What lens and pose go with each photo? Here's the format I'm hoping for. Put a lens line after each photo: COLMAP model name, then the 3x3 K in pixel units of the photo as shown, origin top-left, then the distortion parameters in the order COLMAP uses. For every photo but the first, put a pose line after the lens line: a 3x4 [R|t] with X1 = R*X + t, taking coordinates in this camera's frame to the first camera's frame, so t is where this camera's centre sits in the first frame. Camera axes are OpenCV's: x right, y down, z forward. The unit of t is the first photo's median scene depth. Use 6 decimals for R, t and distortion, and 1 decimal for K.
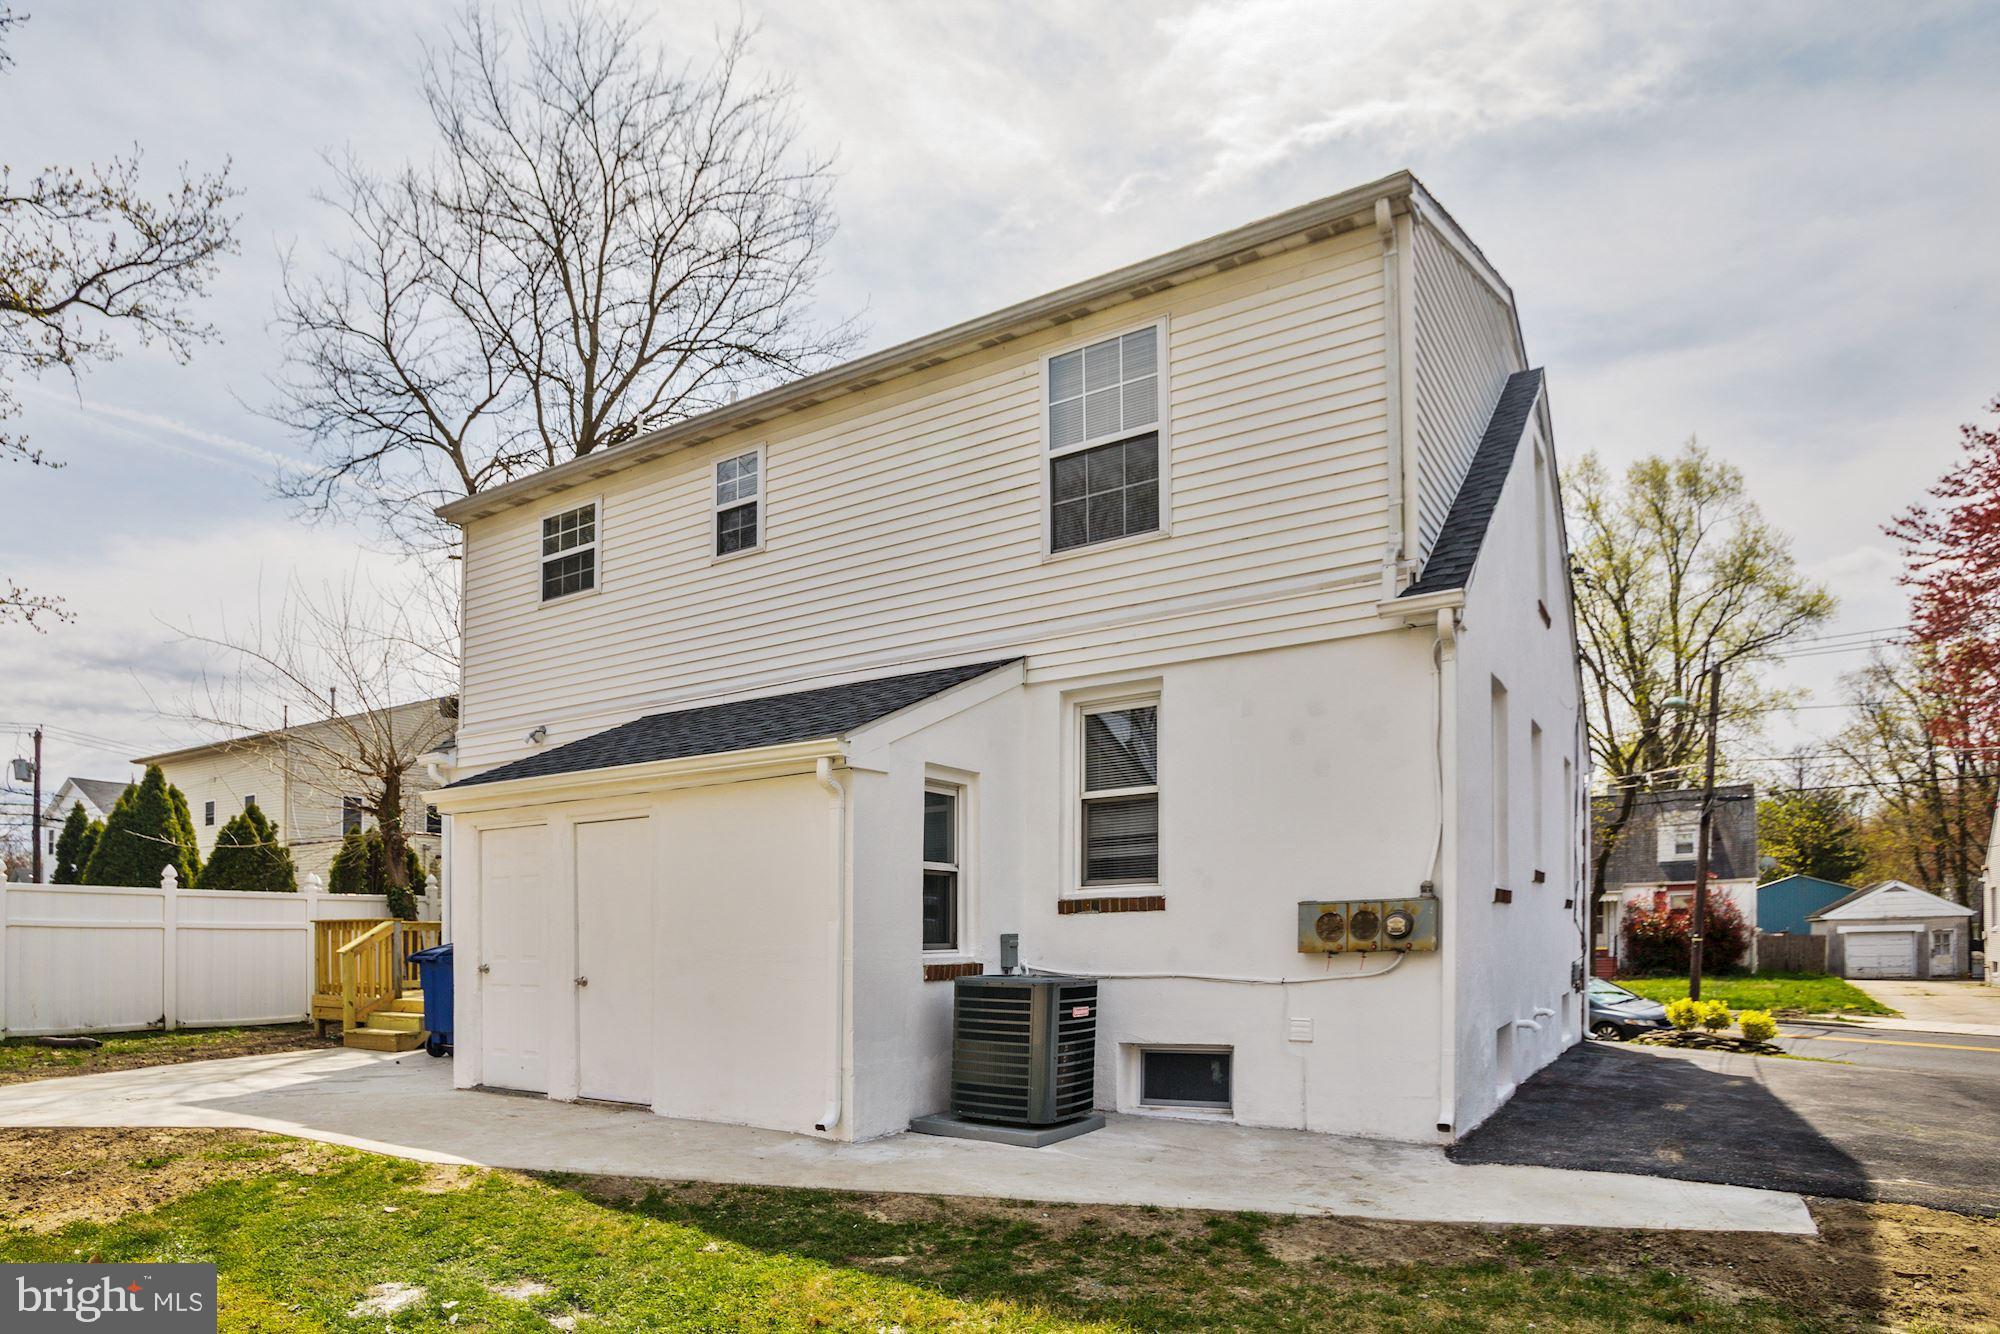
lens RADIAL K [[1127.2, 0, 906.0], [0, 1127.2, 736.1], [0, 0, 1]] dist [-0.077111, 0.029866]
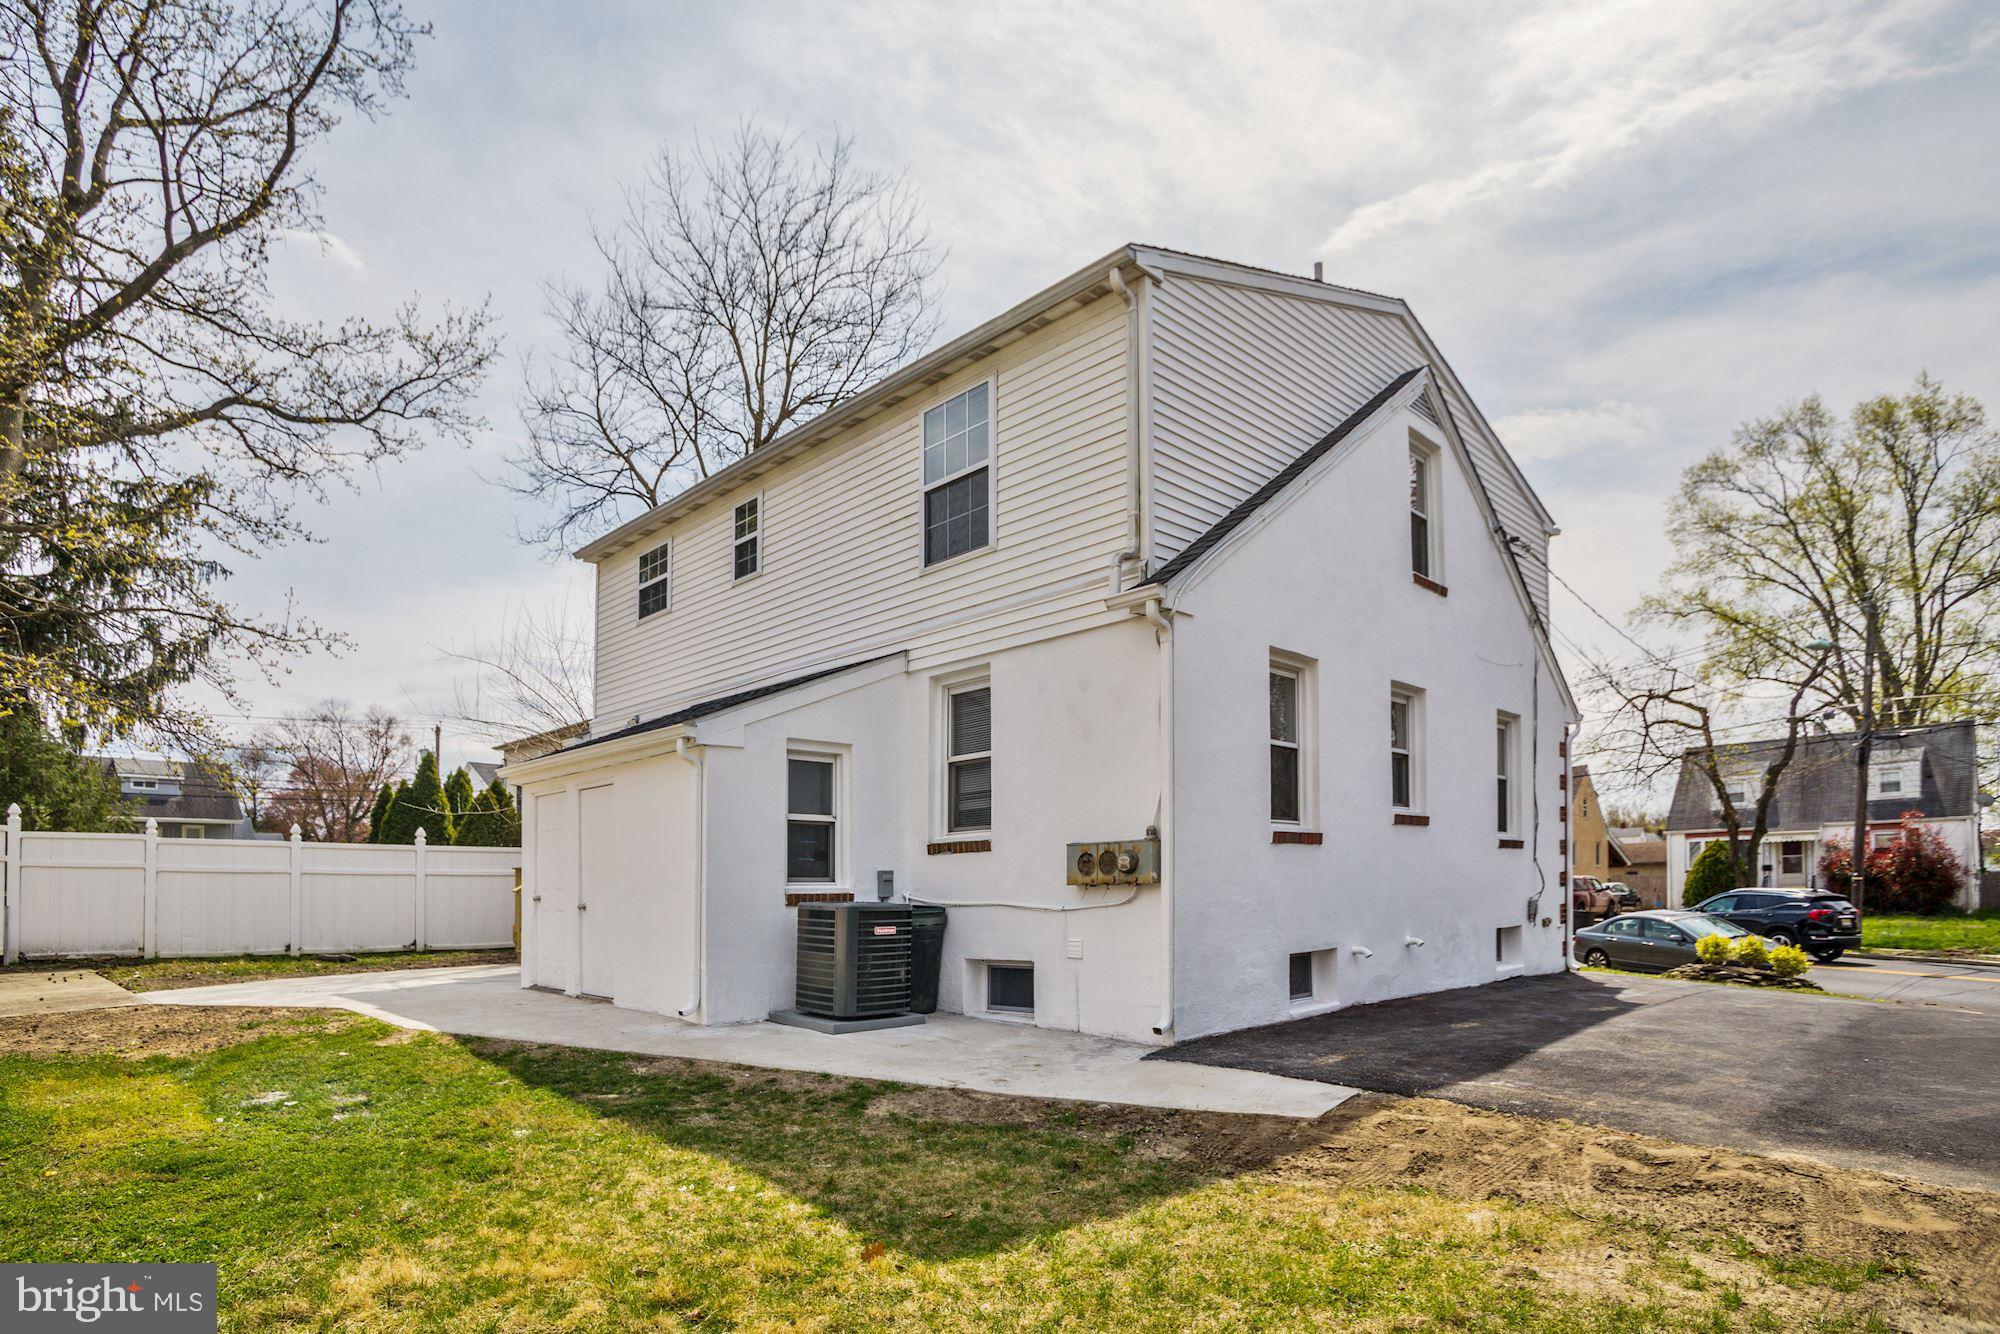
lens RADIAL K [[994.1, 0, 980.4], [0, 994.1, 670.4], [0, 0, 1]] dist [-0.082916, 0.037539]
pose [[0.981803, -0.043700, -0.184805, 0.424444], [0.037038, 0.998539, -0.039348, -0.001562], [0.186254, 0.031787, 0.981987, -0.083791]]
